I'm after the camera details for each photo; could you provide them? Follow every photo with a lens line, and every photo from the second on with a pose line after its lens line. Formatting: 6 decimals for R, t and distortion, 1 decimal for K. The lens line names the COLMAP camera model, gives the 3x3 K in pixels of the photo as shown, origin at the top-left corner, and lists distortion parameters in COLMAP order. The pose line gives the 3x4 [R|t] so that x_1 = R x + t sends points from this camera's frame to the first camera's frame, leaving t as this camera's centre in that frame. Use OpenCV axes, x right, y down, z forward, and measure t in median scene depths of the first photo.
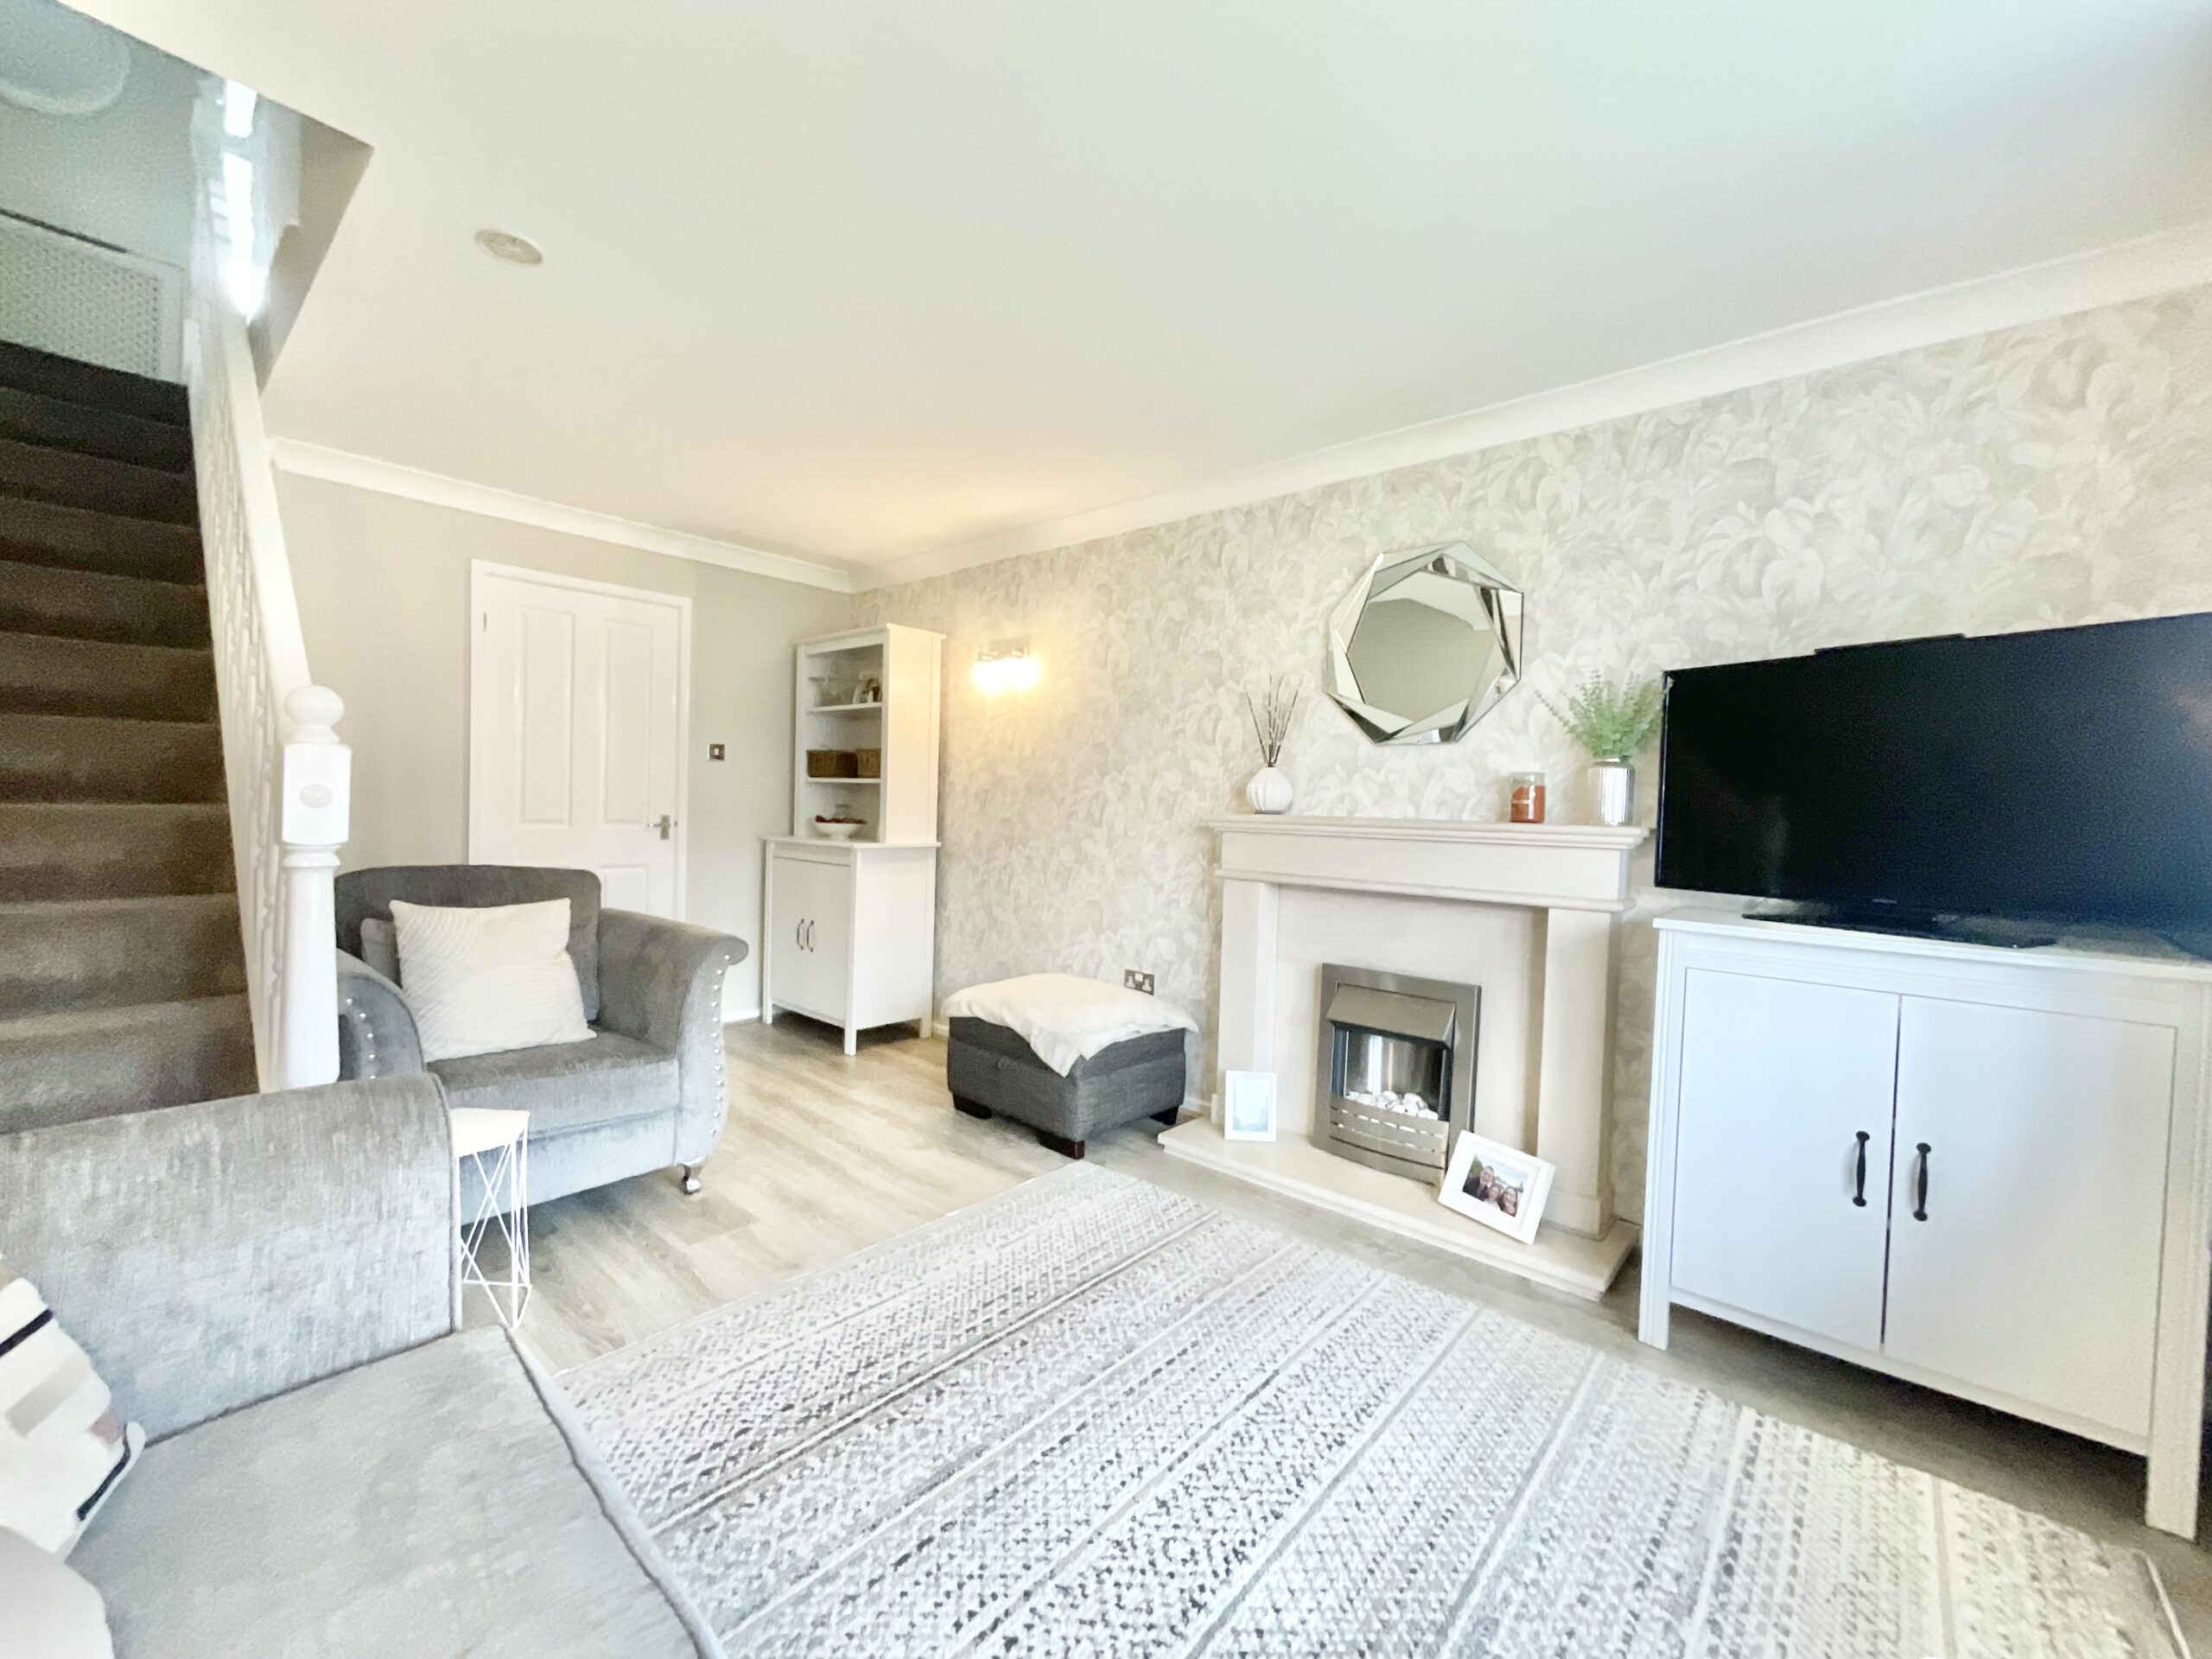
lens RADIAL K [[897.4, 0, 1106.0], [0, 897.4, 829.5], [0, 0, 1]] dist [0.000477, 0.000277]
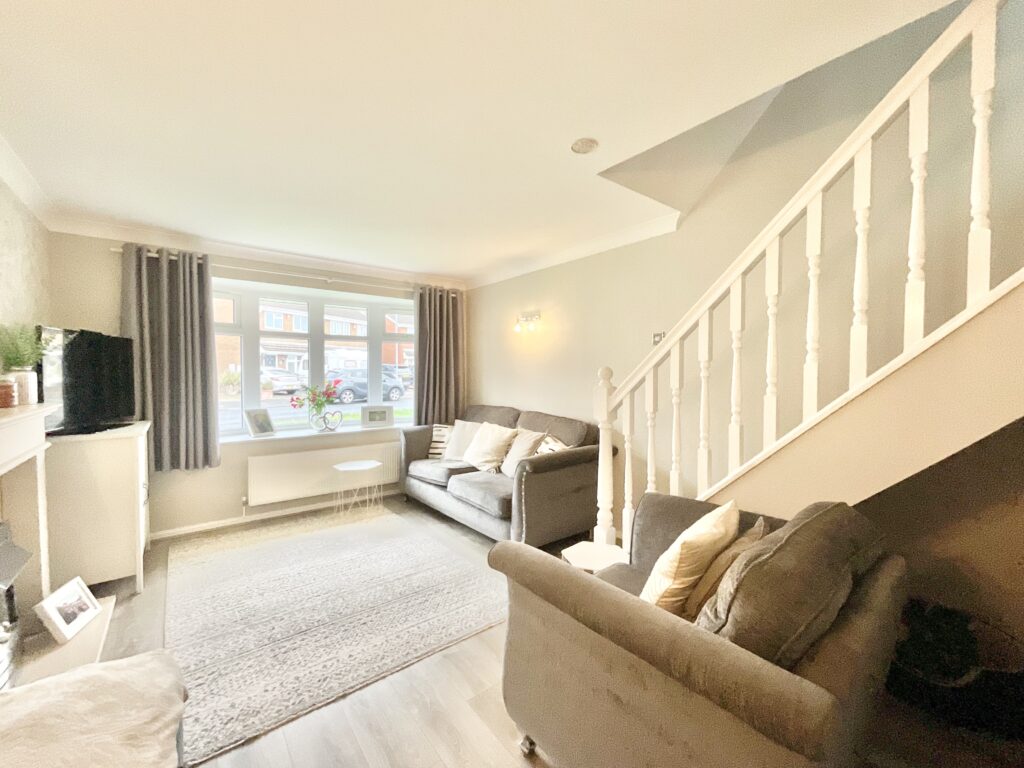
lens RADIAL K [[415.4, 0, 512.0], [0, 415.4, 384.0], [0, 0, 1]] dist [0.000477, 0.000277]
pose [[-0.980713, -0.036013, 0.192107, -0.418979], [-0.025064, 0.997936, 0.059123, -0.088264], [-0.193840, 0.053168, -0.979591, 1.188752]]
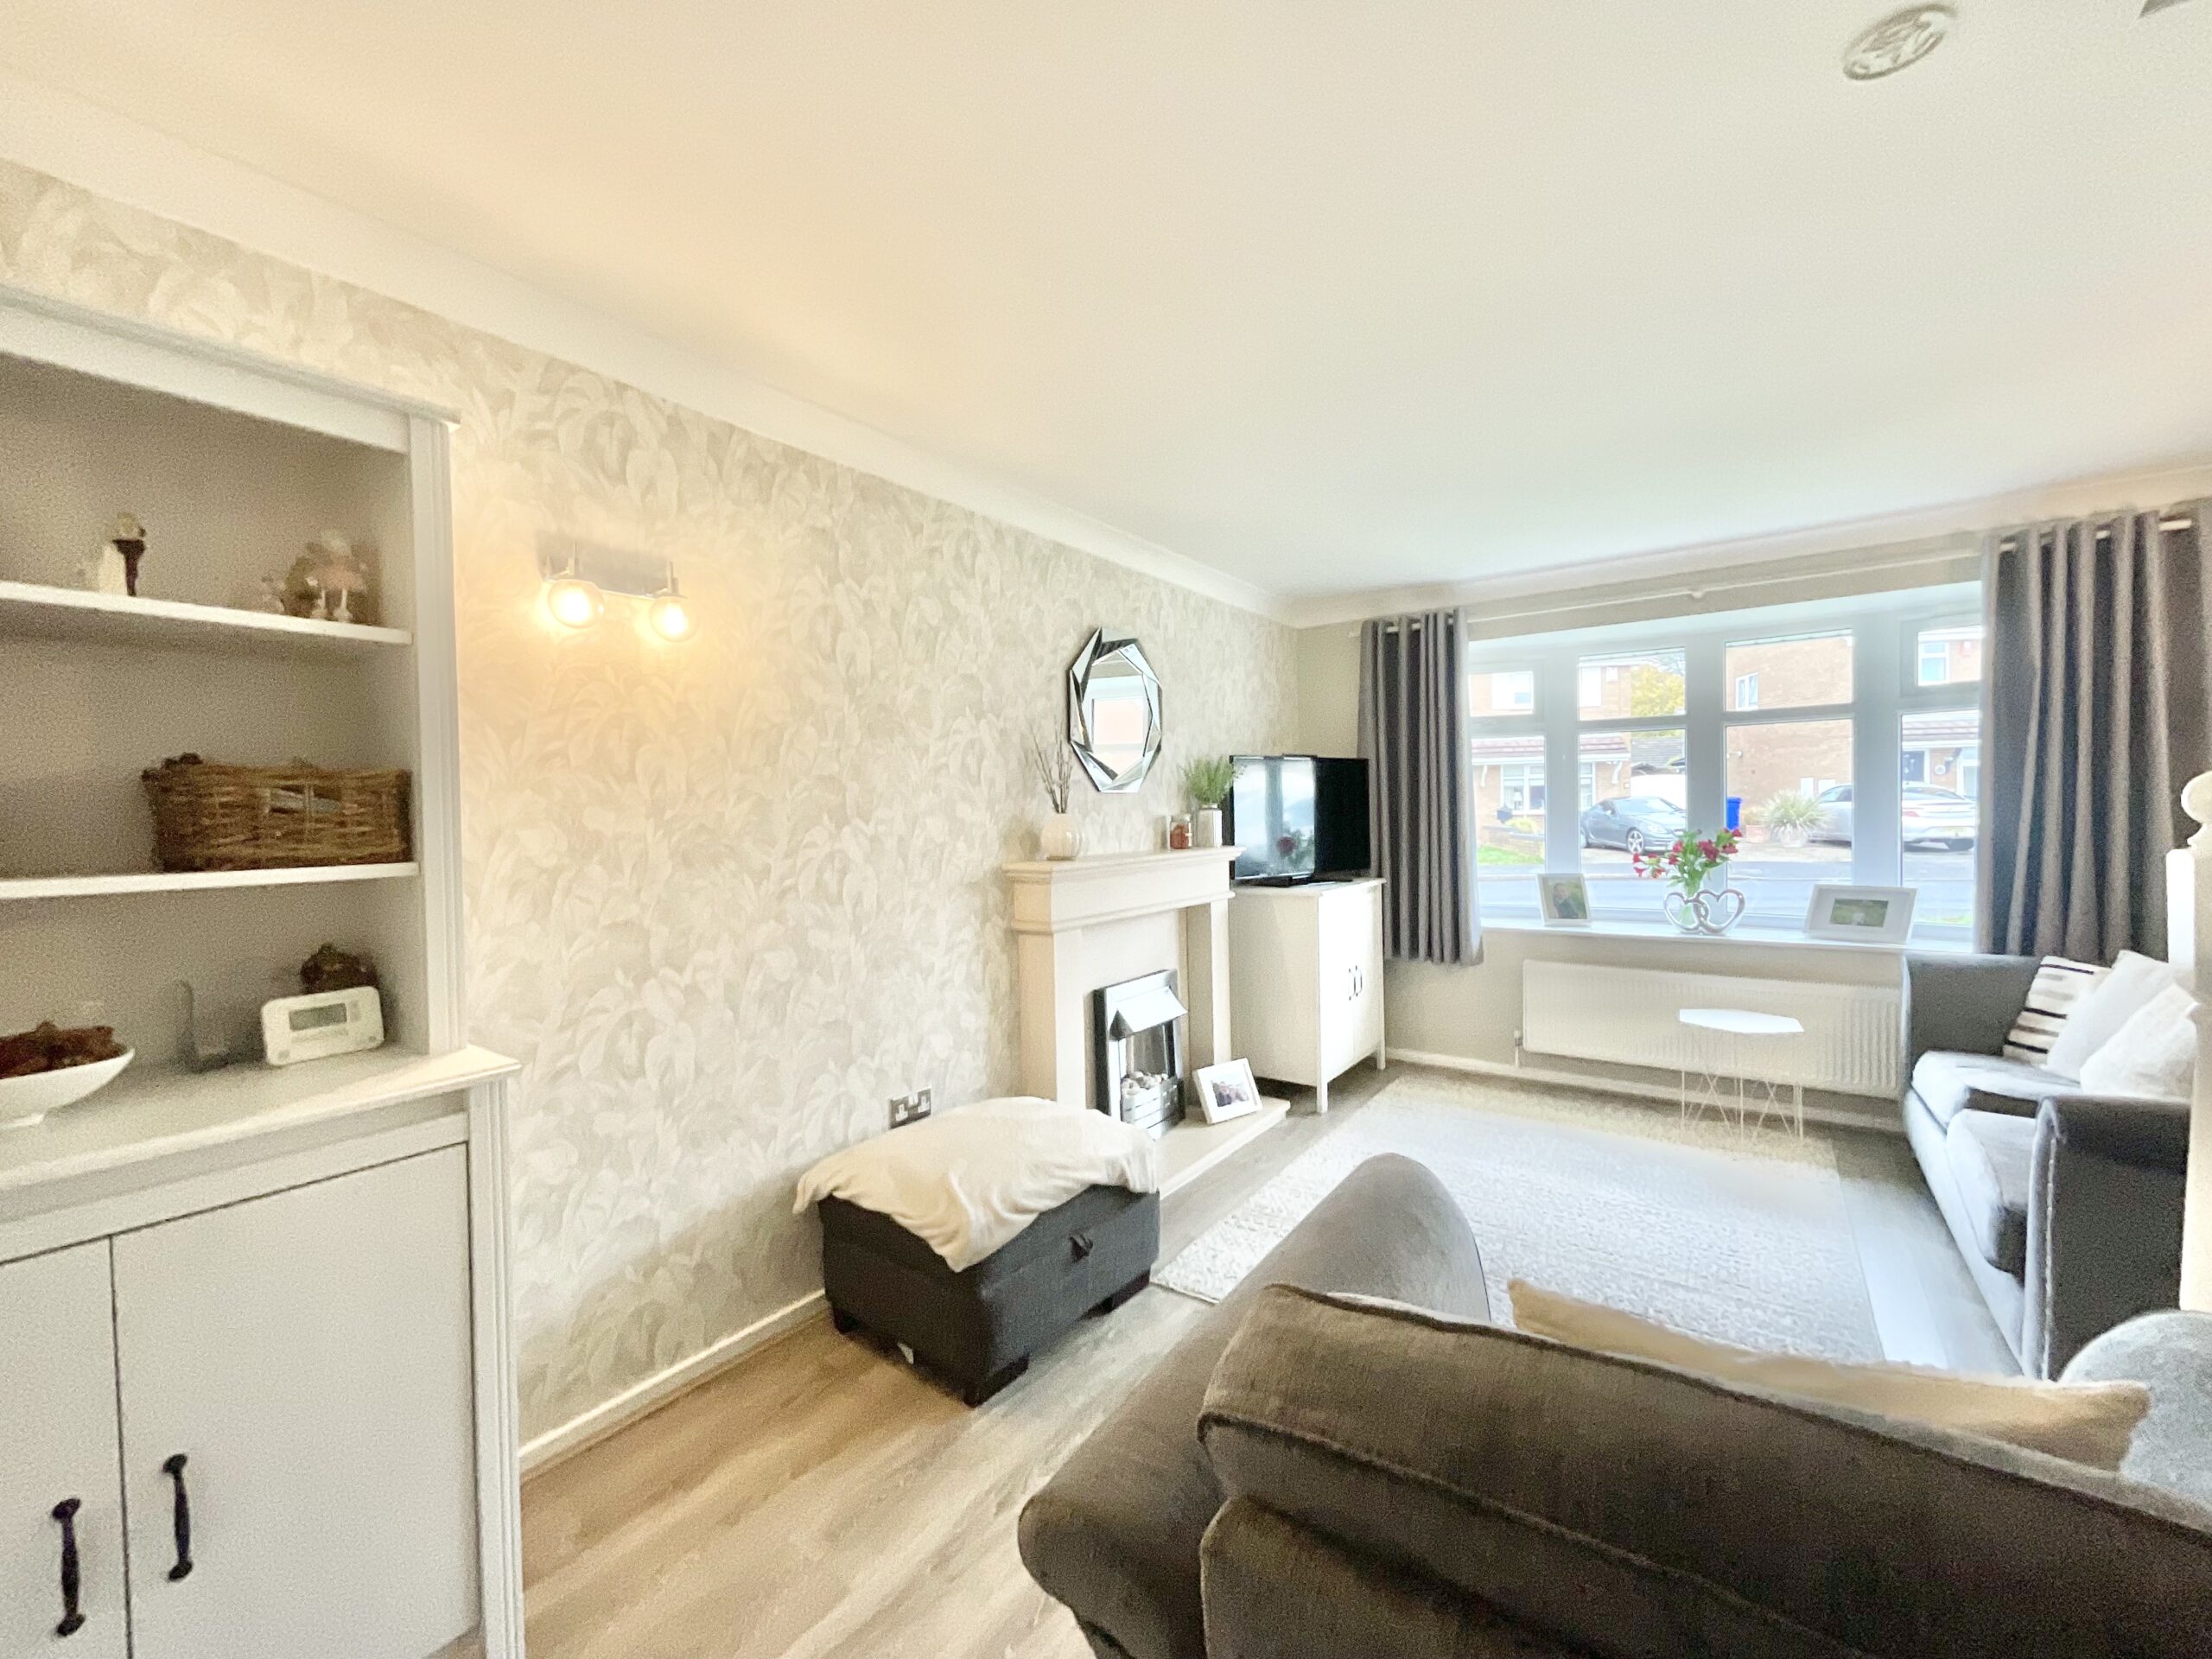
lens RADIAL K [[897.4, 0, 1106.0], [0, 897.4, 829.5], [0, 0, 1]] dist [0.000477, 0.000277]
pose [[-0.088301, -0.049475, 0.994864, -0.748506], [0.042633, 0.997663, 0.053398, -0.093969], [-0.995181, 0.047130, -0.085985, 0.964162]]
